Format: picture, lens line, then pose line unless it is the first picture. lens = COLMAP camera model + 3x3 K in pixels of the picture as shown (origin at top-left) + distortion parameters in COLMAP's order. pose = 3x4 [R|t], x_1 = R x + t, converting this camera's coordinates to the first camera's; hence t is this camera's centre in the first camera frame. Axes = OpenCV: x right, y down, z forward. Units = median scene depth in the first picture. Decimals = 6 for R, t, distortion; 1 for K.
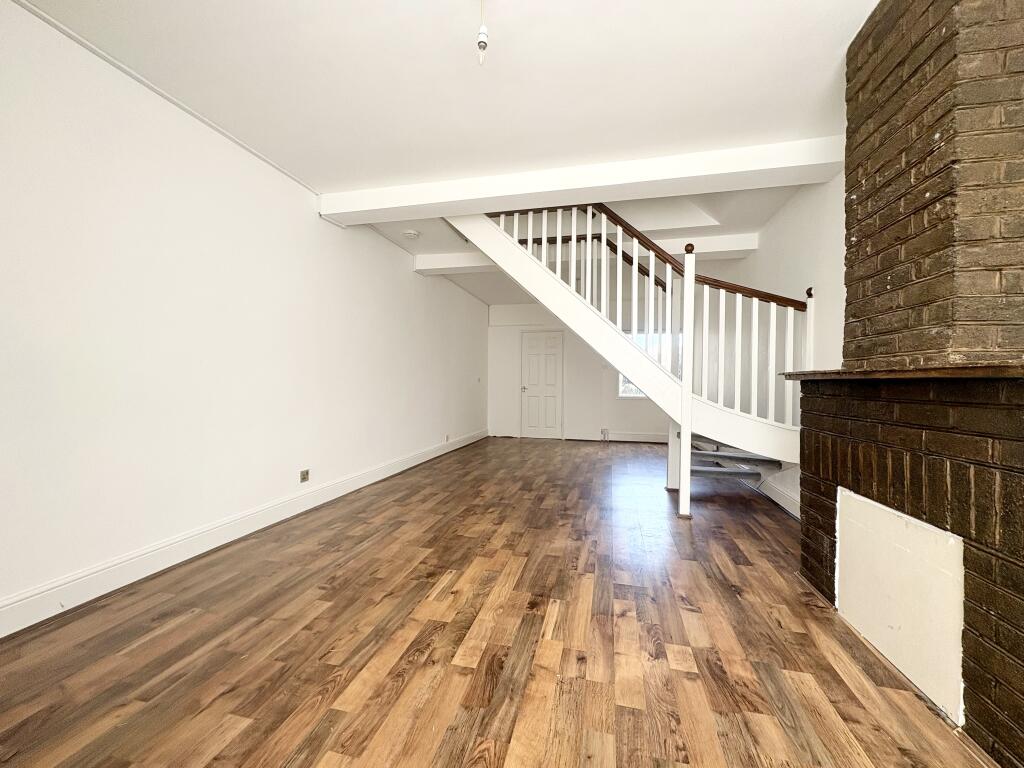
lens RADIAL K [[406.0, 0, 512.7], [0, 406.0, 383.2], [0, 0, 1]] dist [-0.000151, 0.000315]
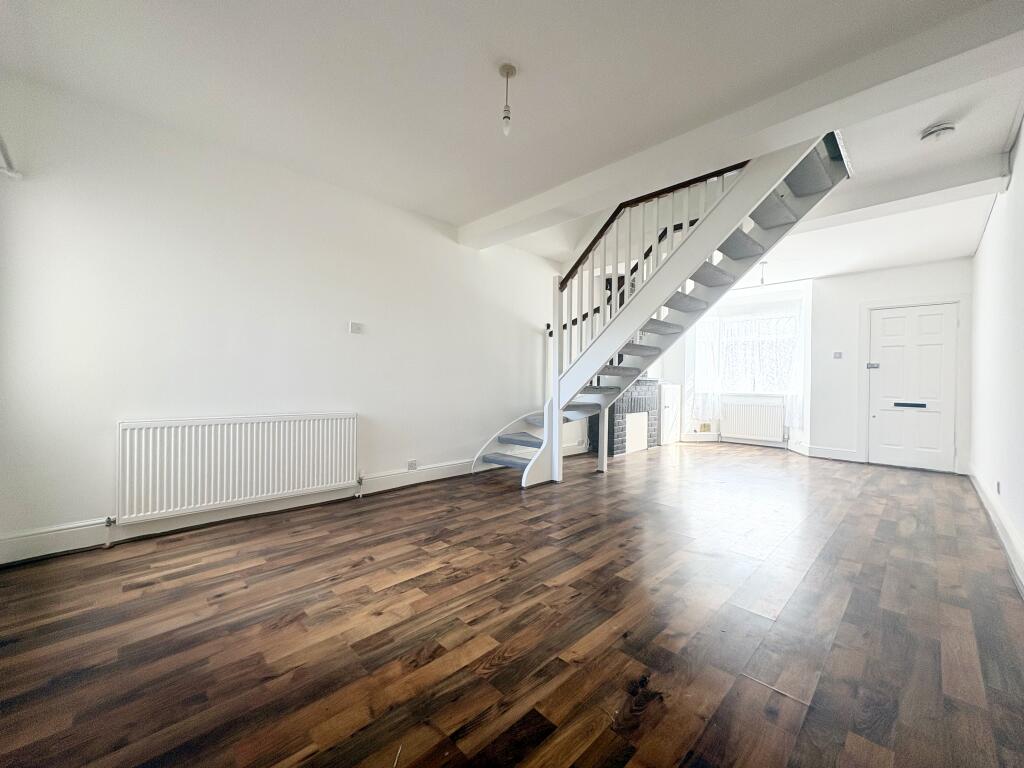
lens RADIAL K [[406.0, 0, 512.7], [0, 406.0, 383.2], [0, 0, 1]] dist [-0.000151, 0.000315]
pose [[-0.845580, -0.014741, 0.533646, -0.569168], [-0.009822, 0.999879, 0.012056, 0.012011], [-0.533759, 0.004953, -0.845622, 1.826942]]
